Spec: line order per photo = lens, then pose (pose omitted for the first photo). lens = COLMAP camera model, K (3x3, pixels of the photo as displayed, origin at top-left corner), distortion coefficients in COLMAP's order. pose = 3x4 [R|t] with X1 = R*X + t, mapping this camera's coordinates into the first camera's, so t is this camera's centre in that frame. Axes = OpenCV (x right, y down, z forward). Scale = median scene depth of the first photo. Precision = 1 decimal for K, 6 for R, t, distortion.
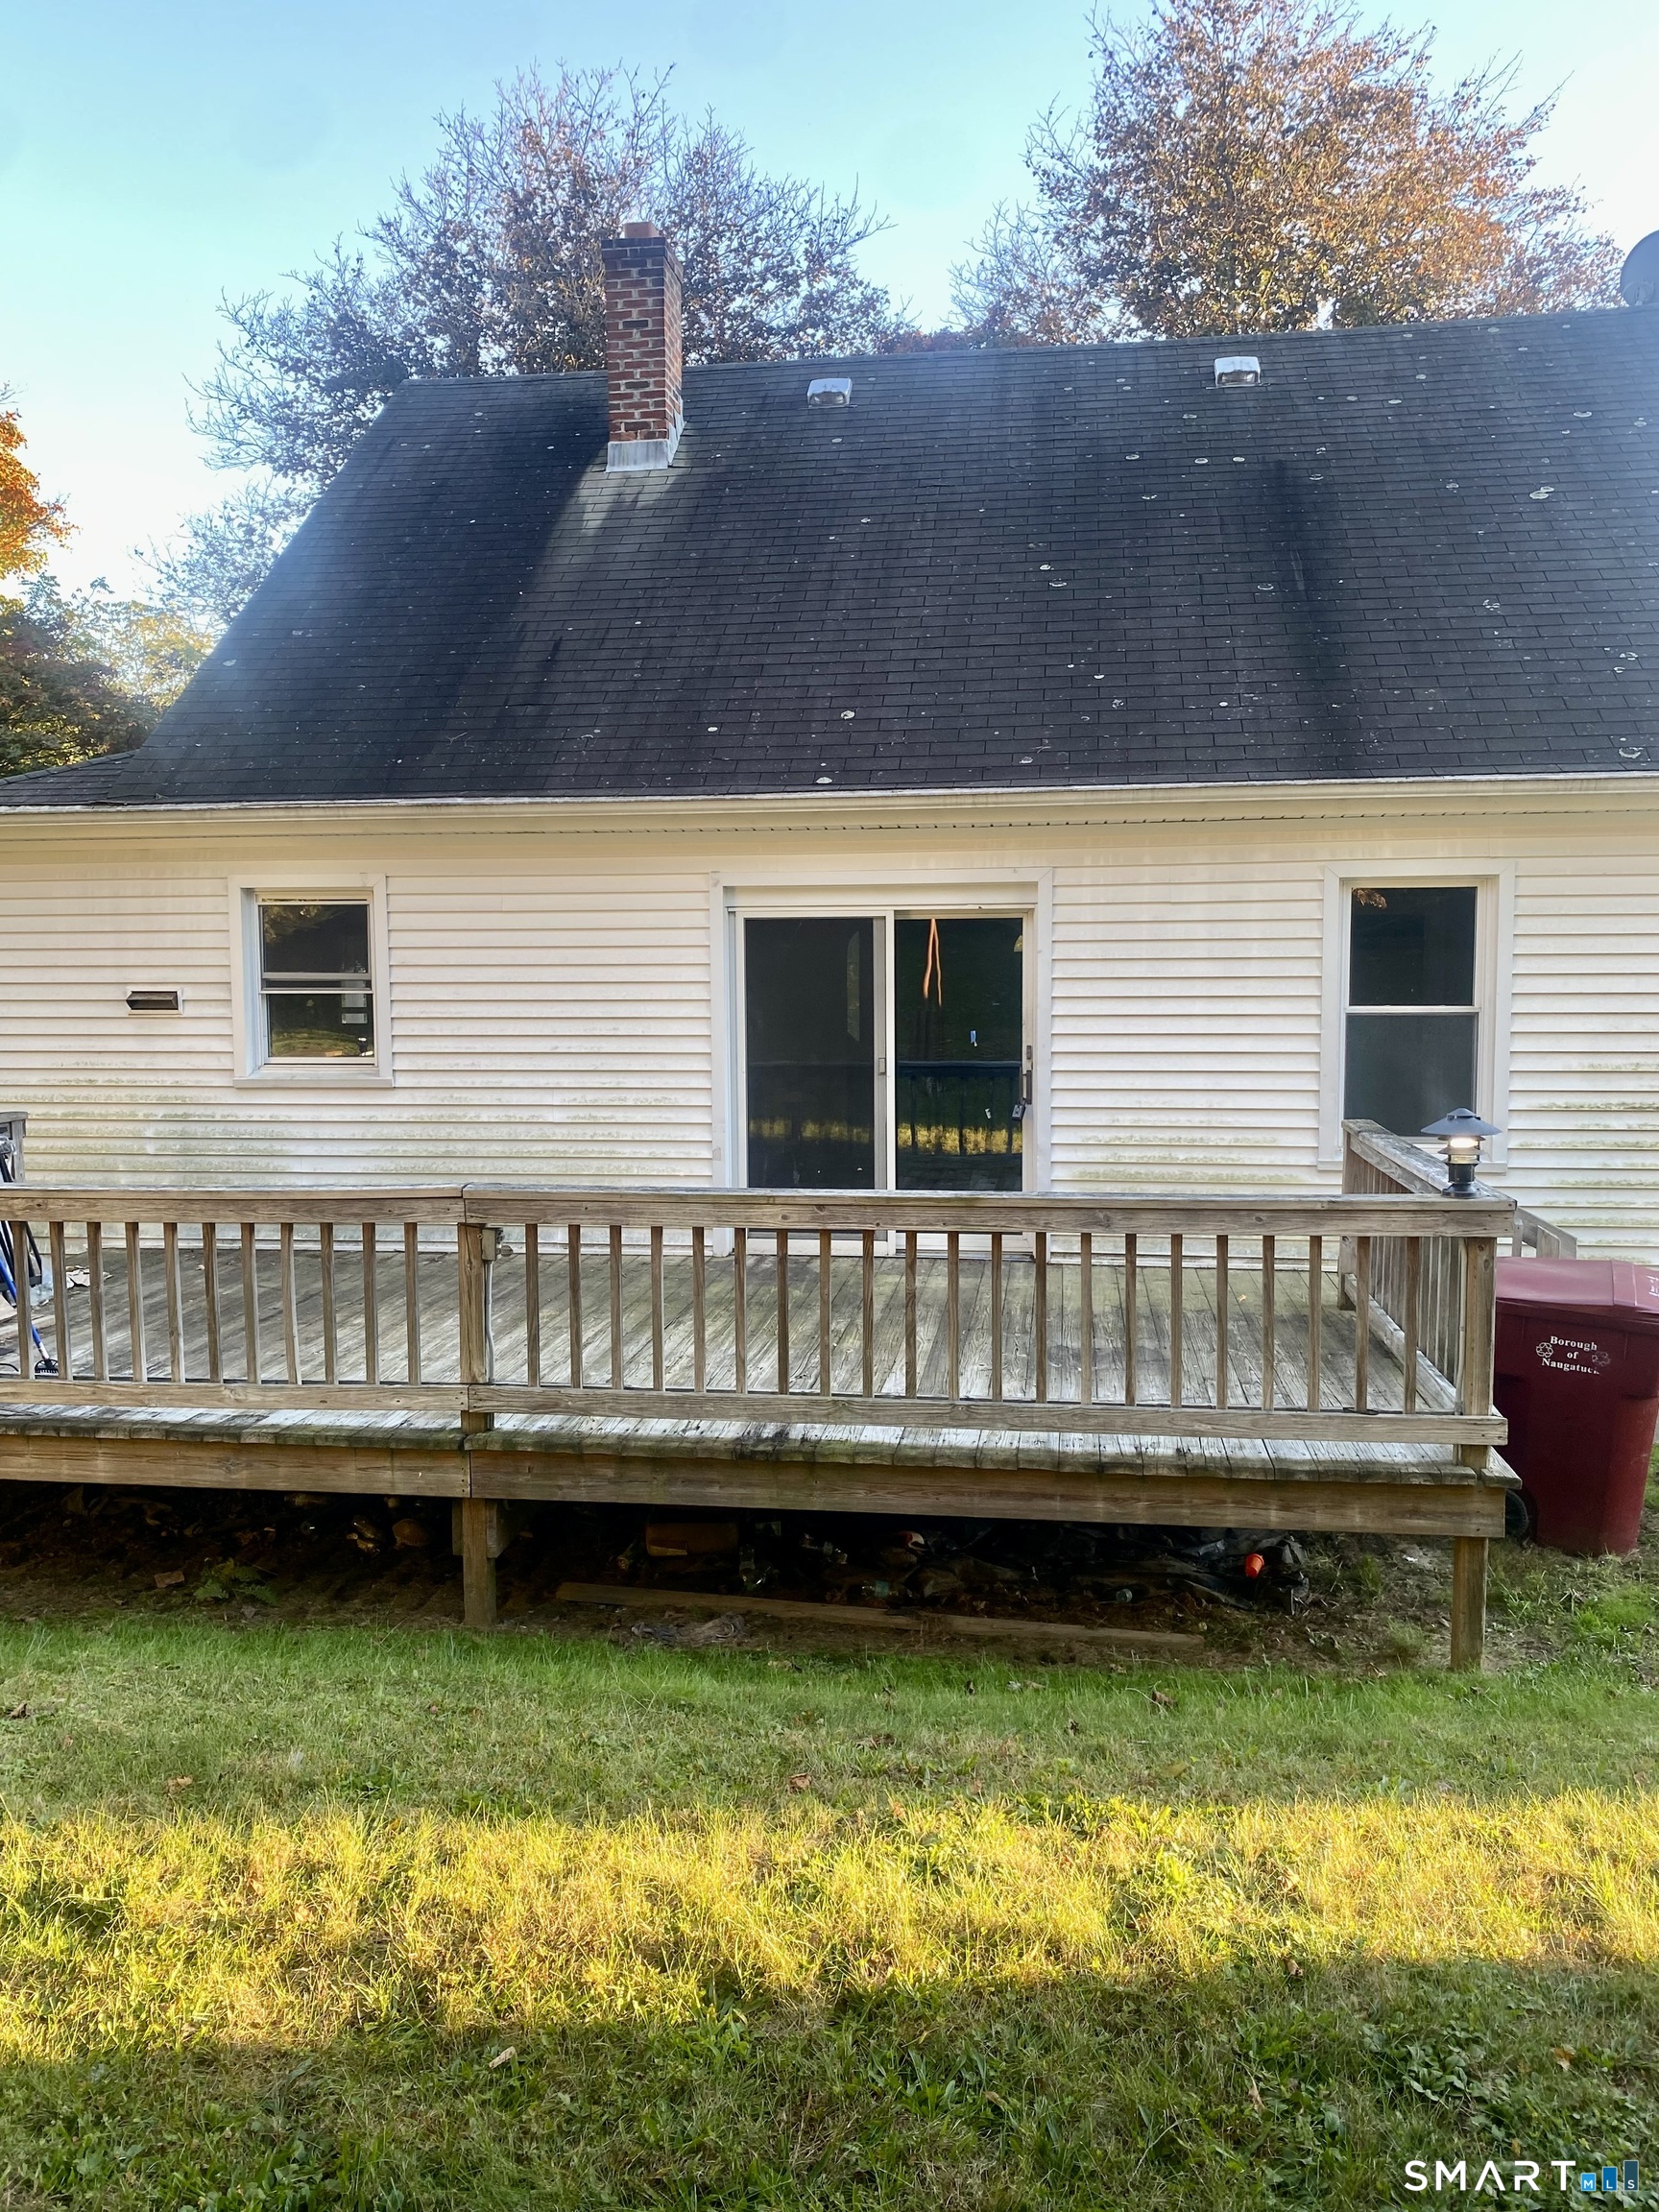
lens RADIAL K [[1682.8, 0, 832.2], [0, 1682.8, 1099.4], [0, 0, 1]] dist [0.030393, -0.026132]
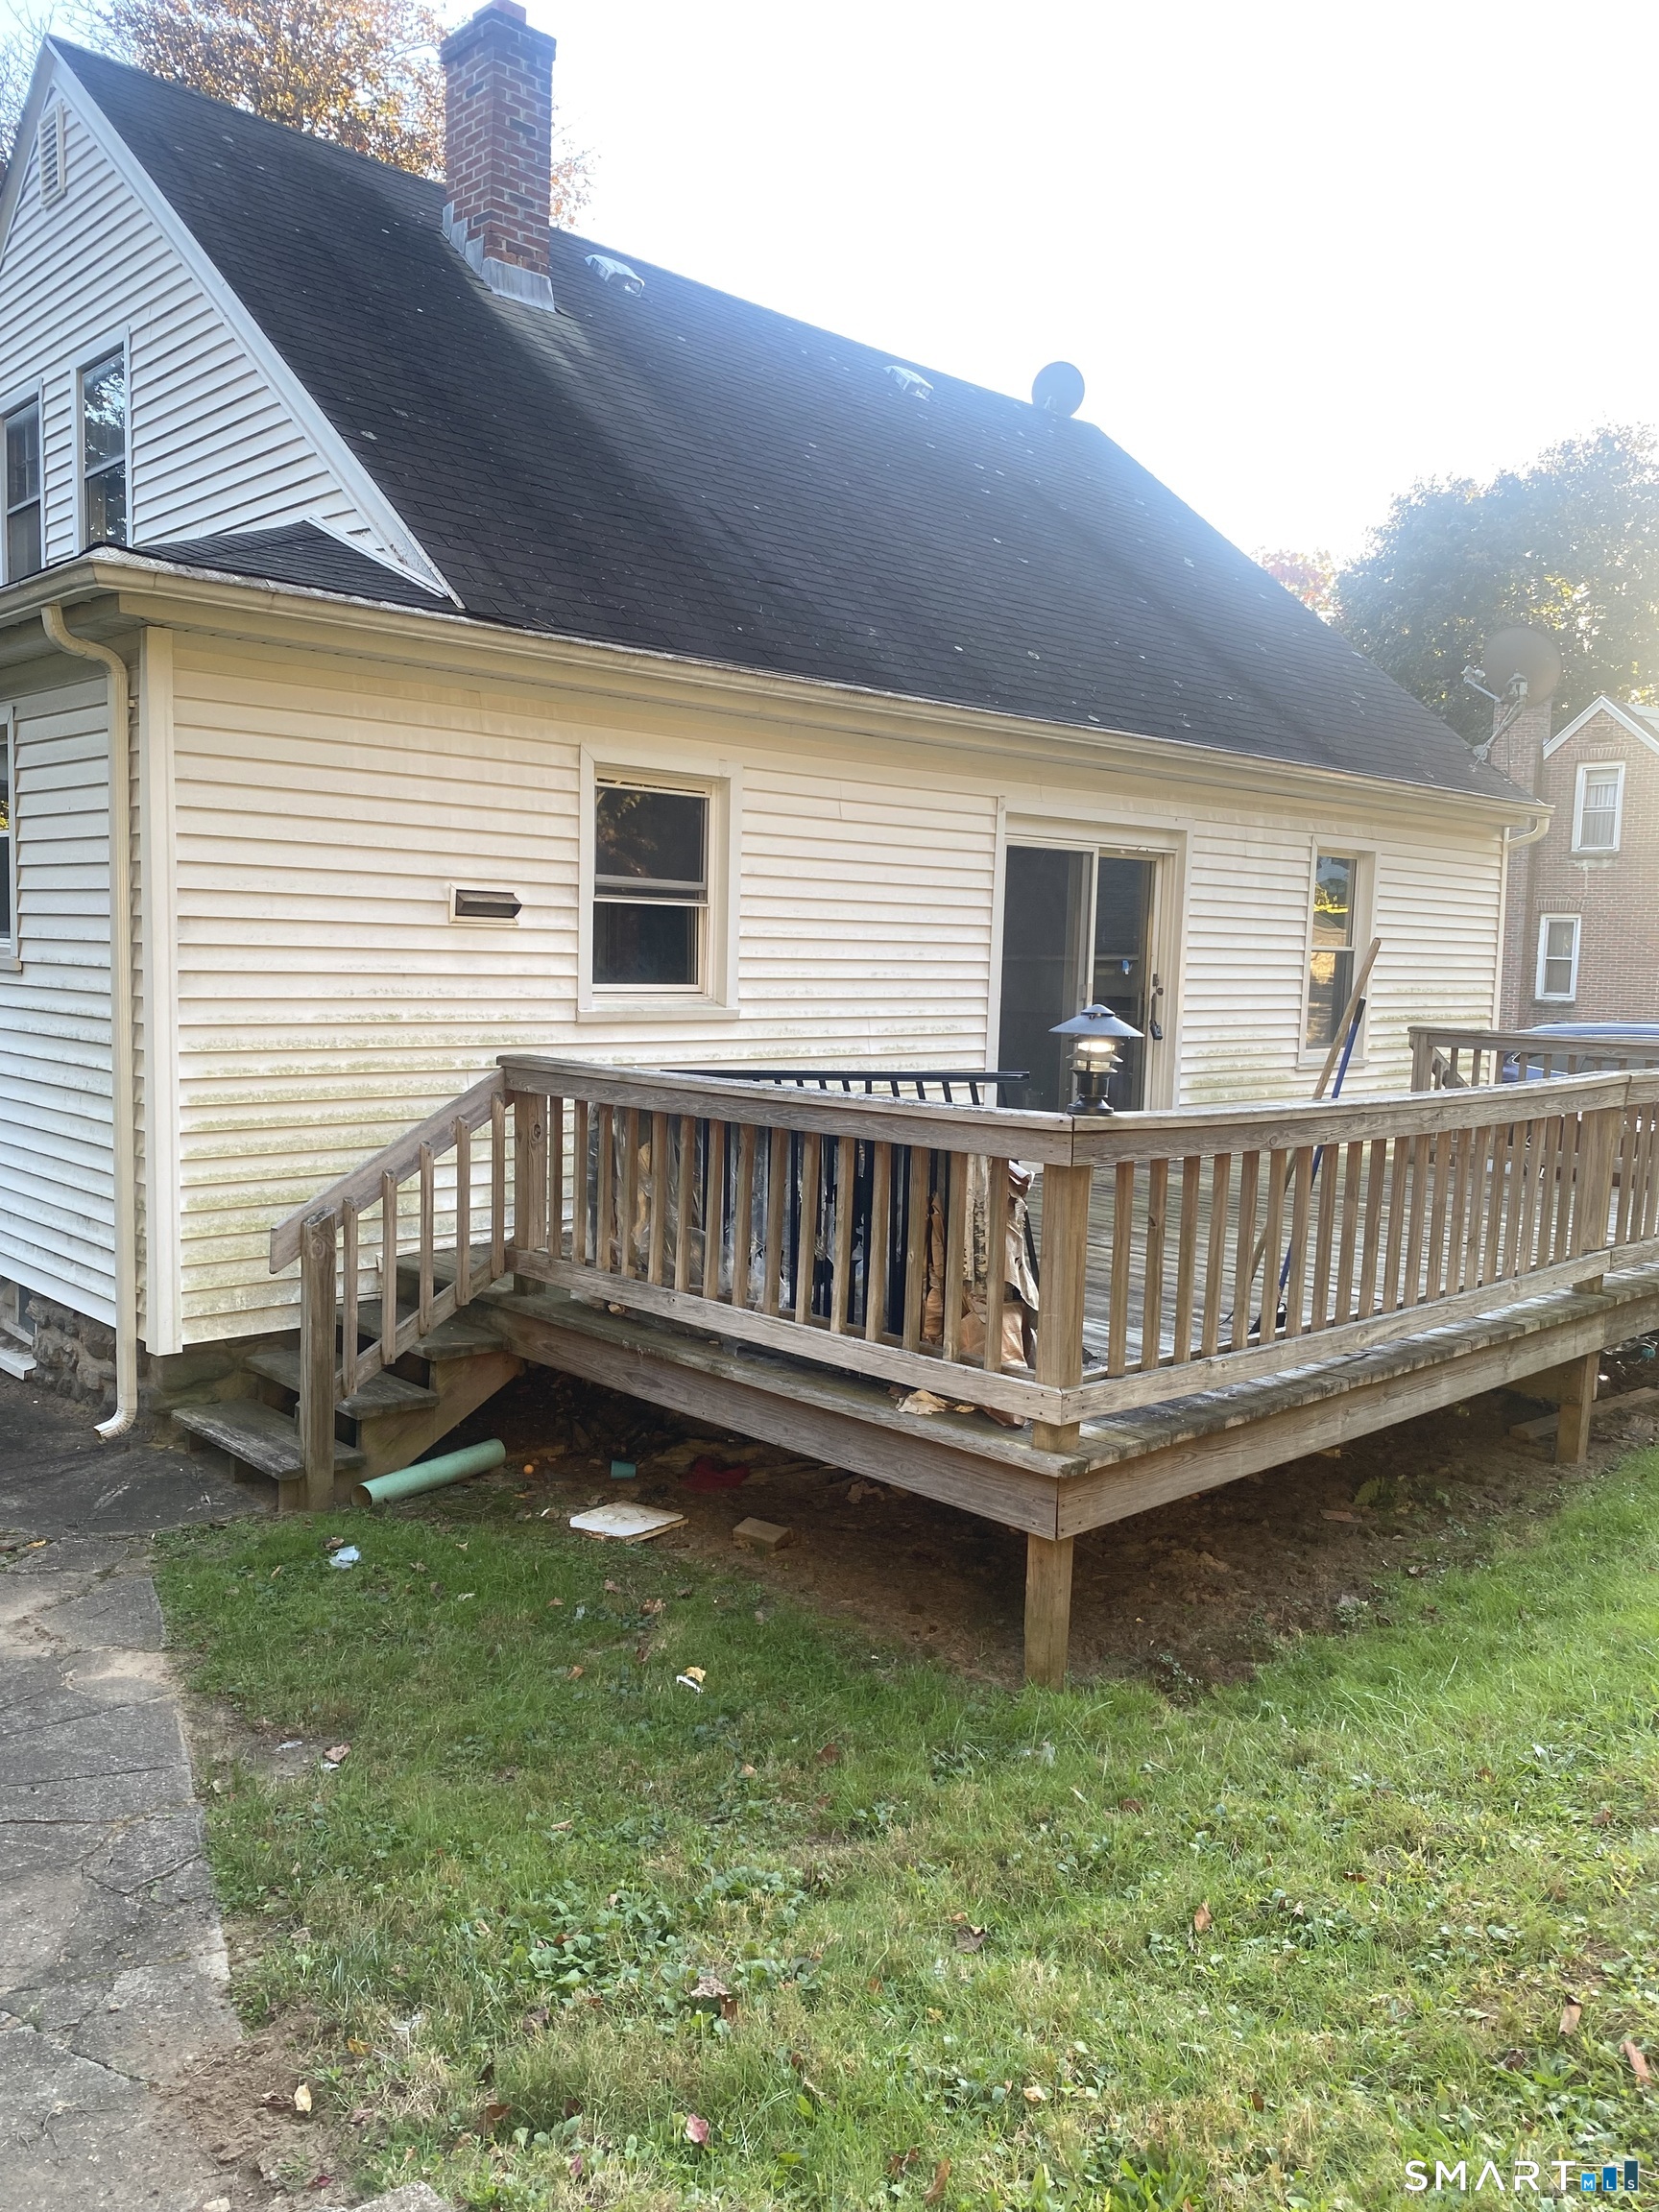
lens RADIAL K [[1682.8, 0, 824.2], [0, 1682.8, 1119.5], [0, 0, 1]] dist [0.030393, -0.026132]
pose [[0.623512, -0.057981, 0.779661, -0.880745], [0.036005, 0.998318, 0.045449, 0.006245], [-0.780985, -0.000266, 0.624550, 0.437168]]
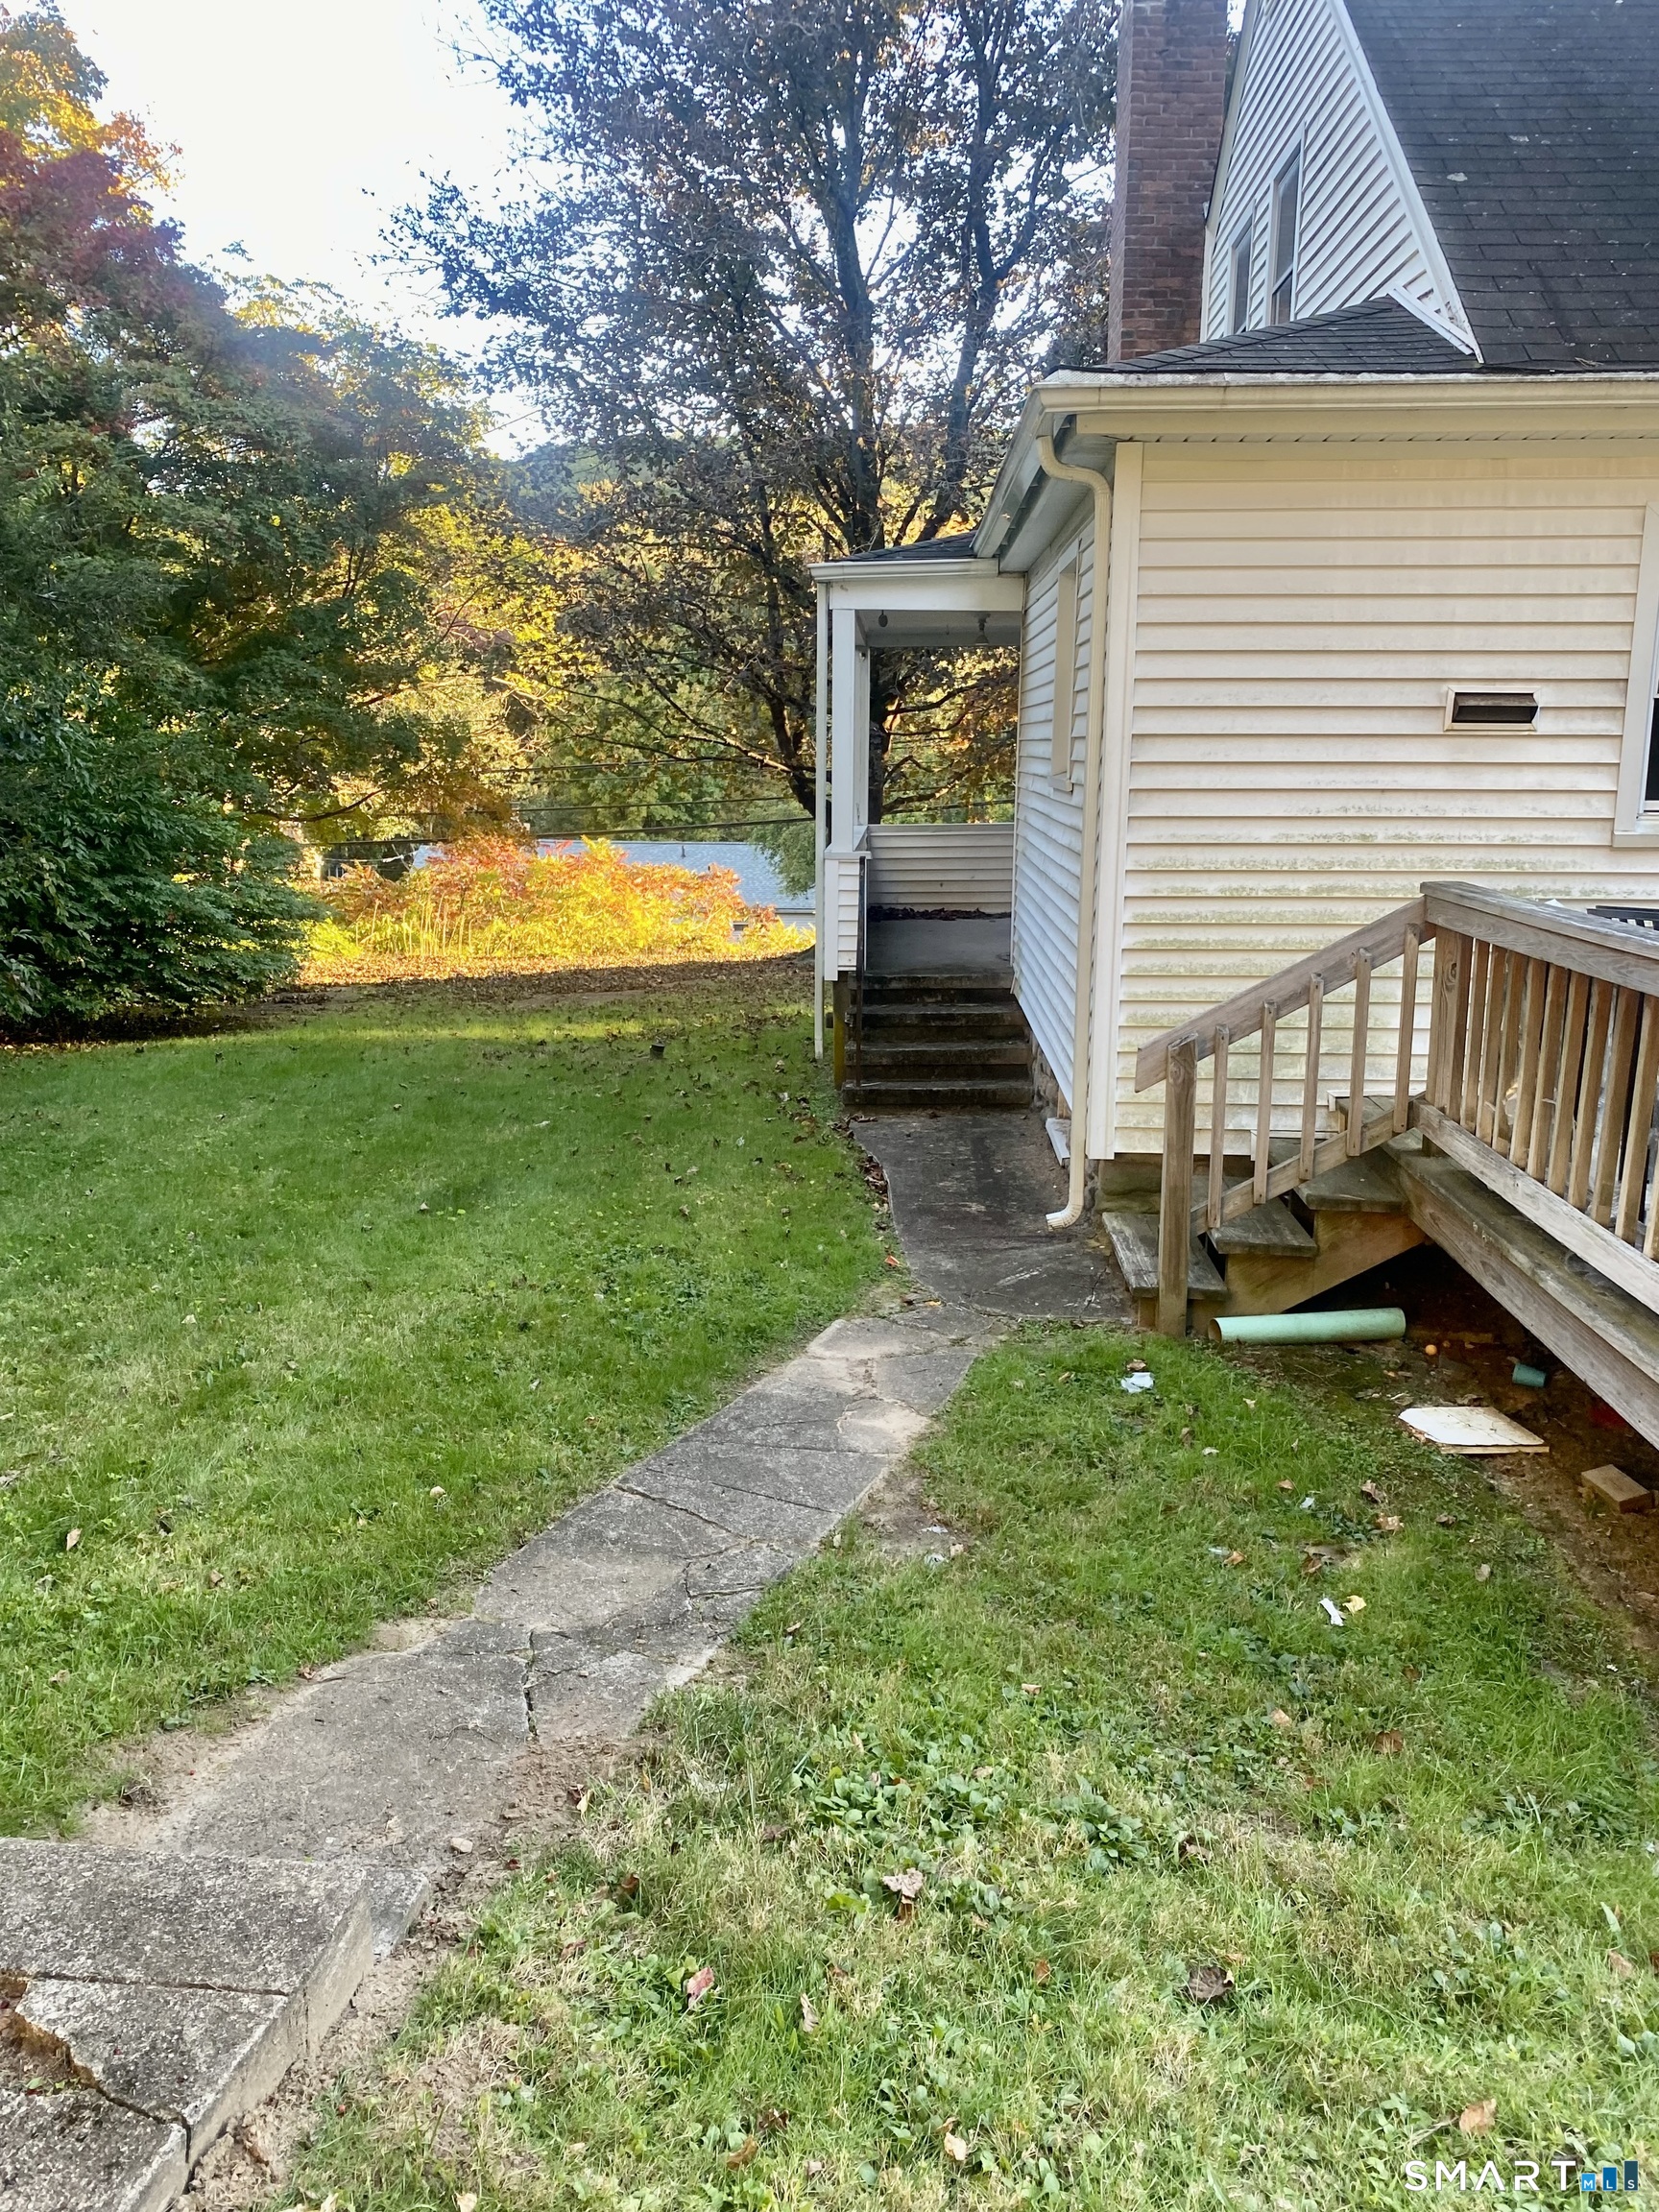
lens RADIAL K [[1682.8, 0, 823.4], [0, 1682.8, 1086.2], [0, 0, 1]] dist [0.030393, -0.026132]
pose [[0.996803, -0.006246, 0.079655, -0.703031], [-0.002936, 0.993404, 0.114630, 0.010001], [-0.079845, -0.114497, 0.990210, 0.379927]]
